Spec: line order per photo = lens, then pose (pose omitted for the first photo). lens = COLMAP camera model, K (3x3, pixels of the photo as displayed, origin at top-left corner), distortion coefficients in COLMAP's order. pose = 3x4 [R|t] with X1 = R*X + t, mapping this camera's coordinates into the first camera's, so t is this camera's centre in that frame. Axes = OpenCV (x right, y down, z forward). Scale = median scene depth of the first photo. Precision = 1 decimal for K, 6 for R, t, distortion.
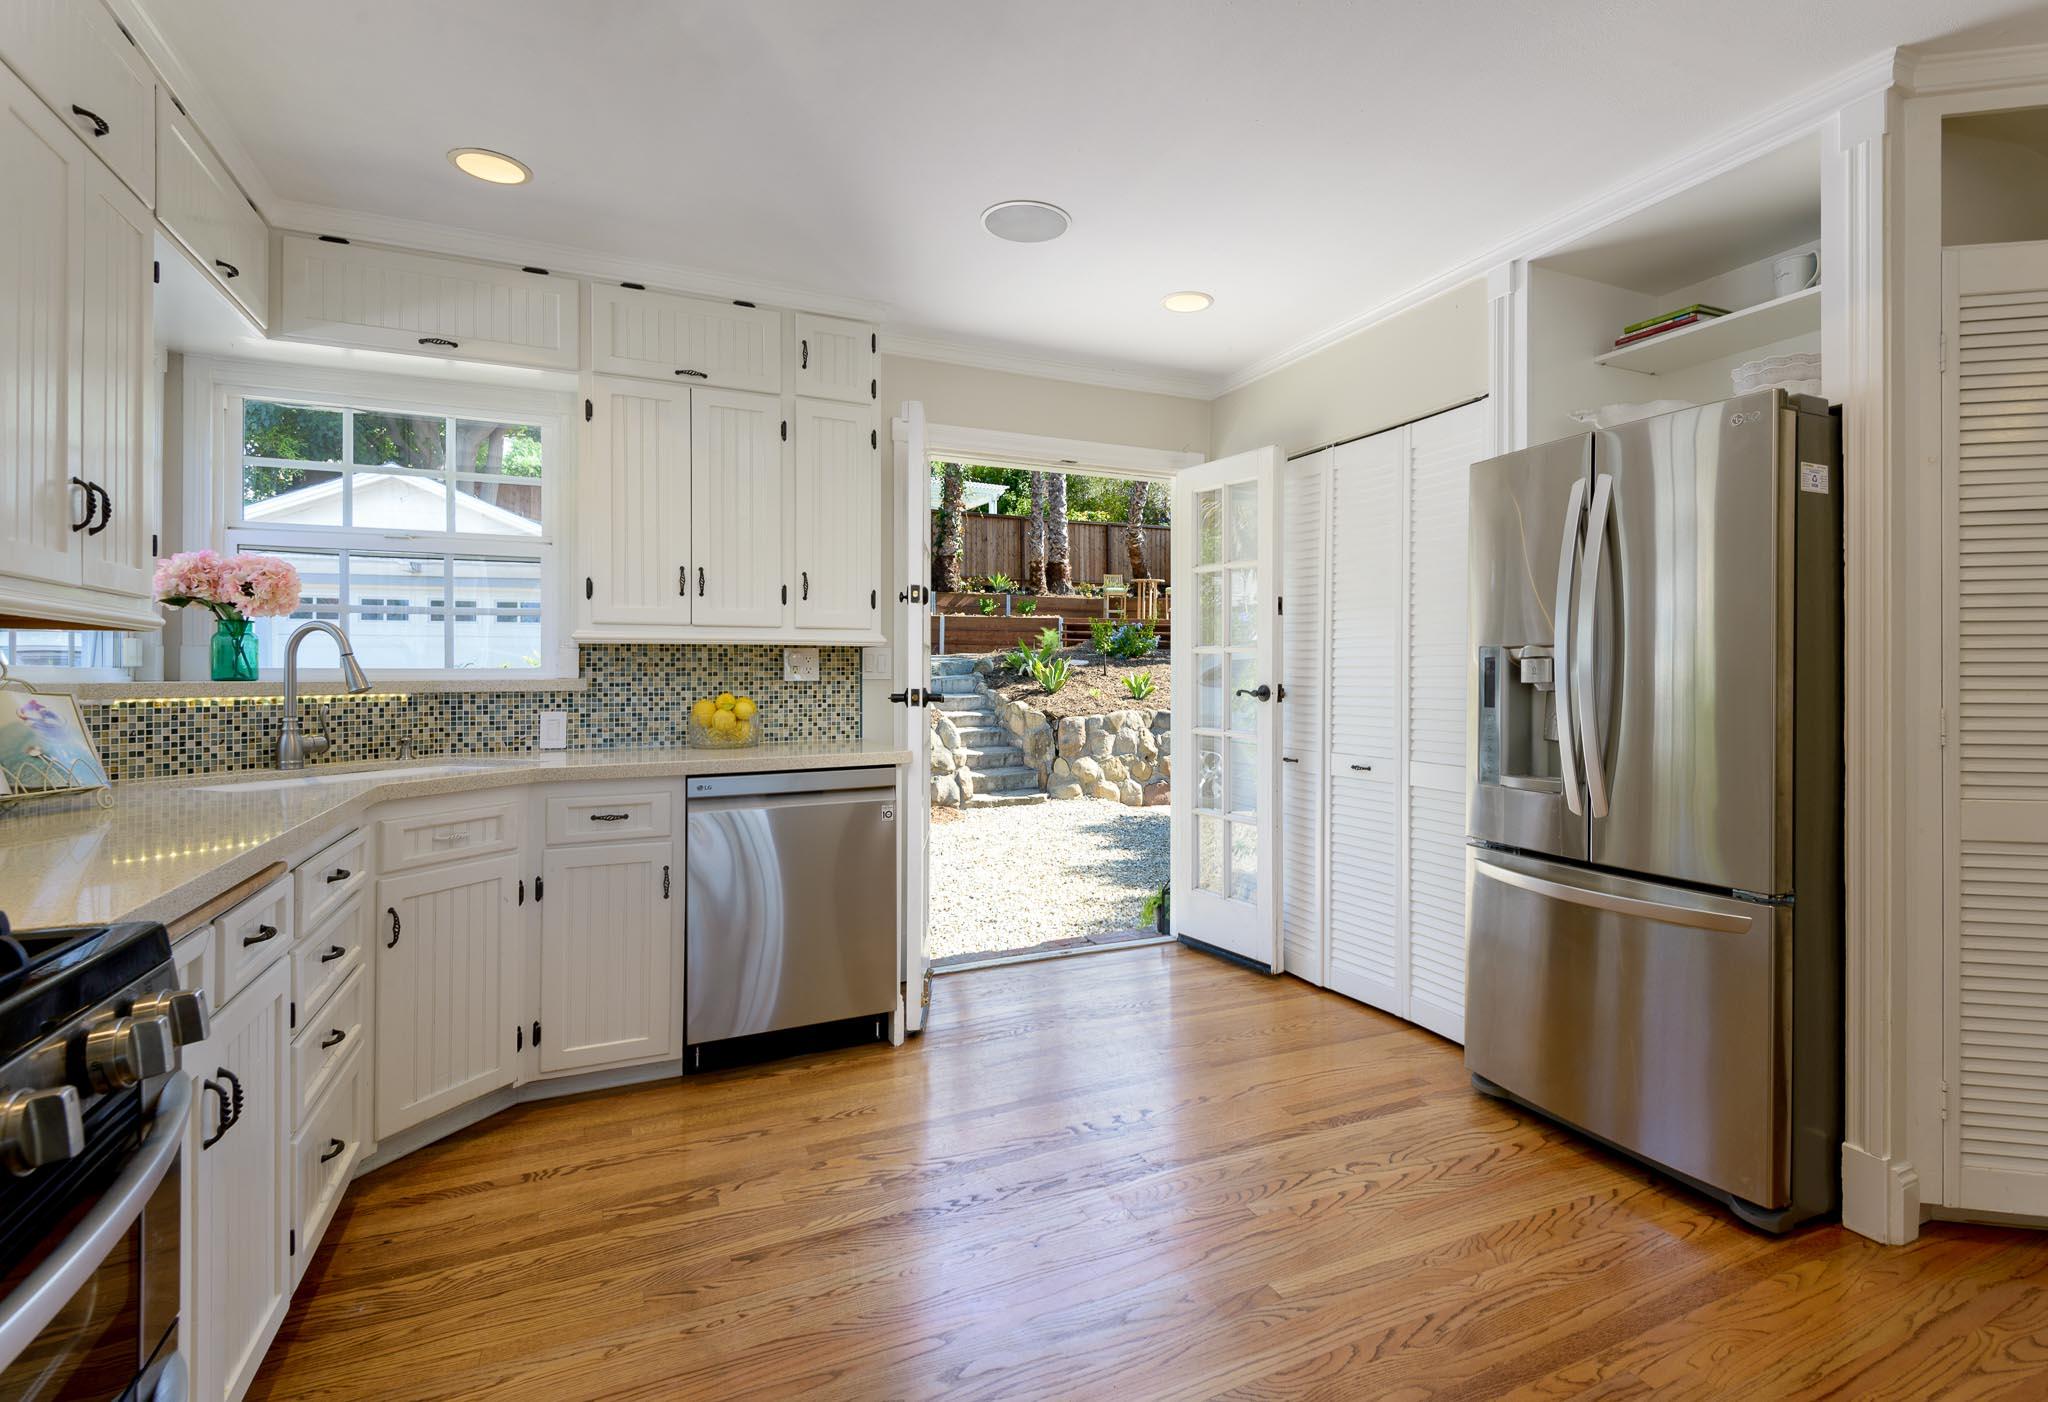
lens RADIAL K [[1001.7, 0, 1067.1], [0, 1001.7, 662.6], [0, 0, 1]] dist [0.001396, 0.000015]
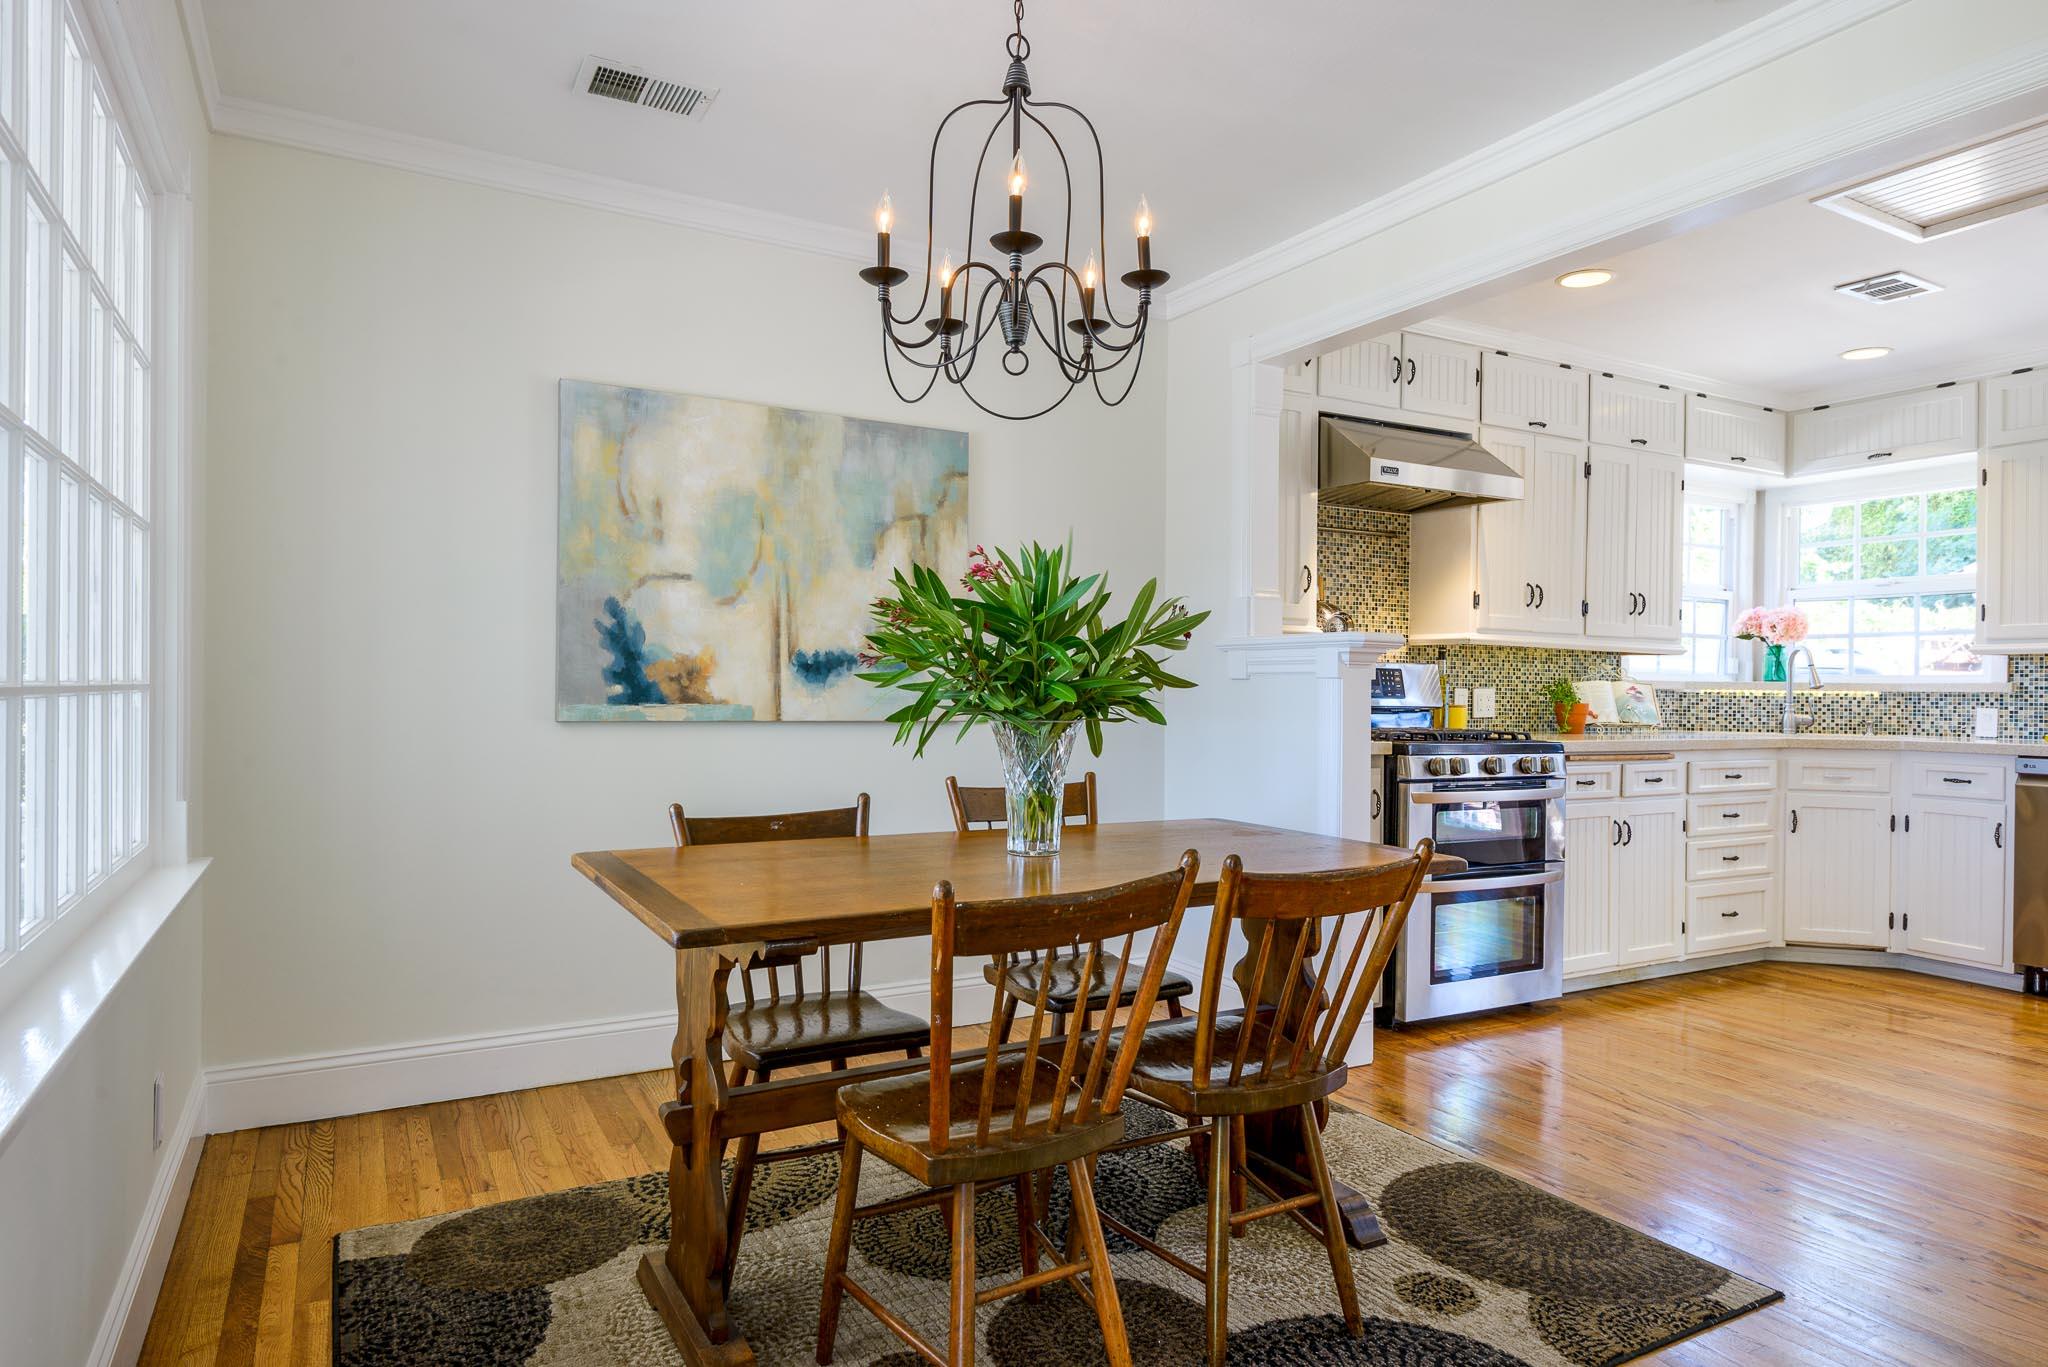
lens RADIAL K [[1235.1, 0, 1026.8], [0, 1235.1, 685.1], [0, 0, 1]] dist [0.000256, 0.000006]
pose [[0.065322, 0.003761, -0.997857, 1.069174], [-0.002942, 0.999989, 0.003576, 0.018214], [0.997860, 0.002702, 0.065332, -0.364076]]
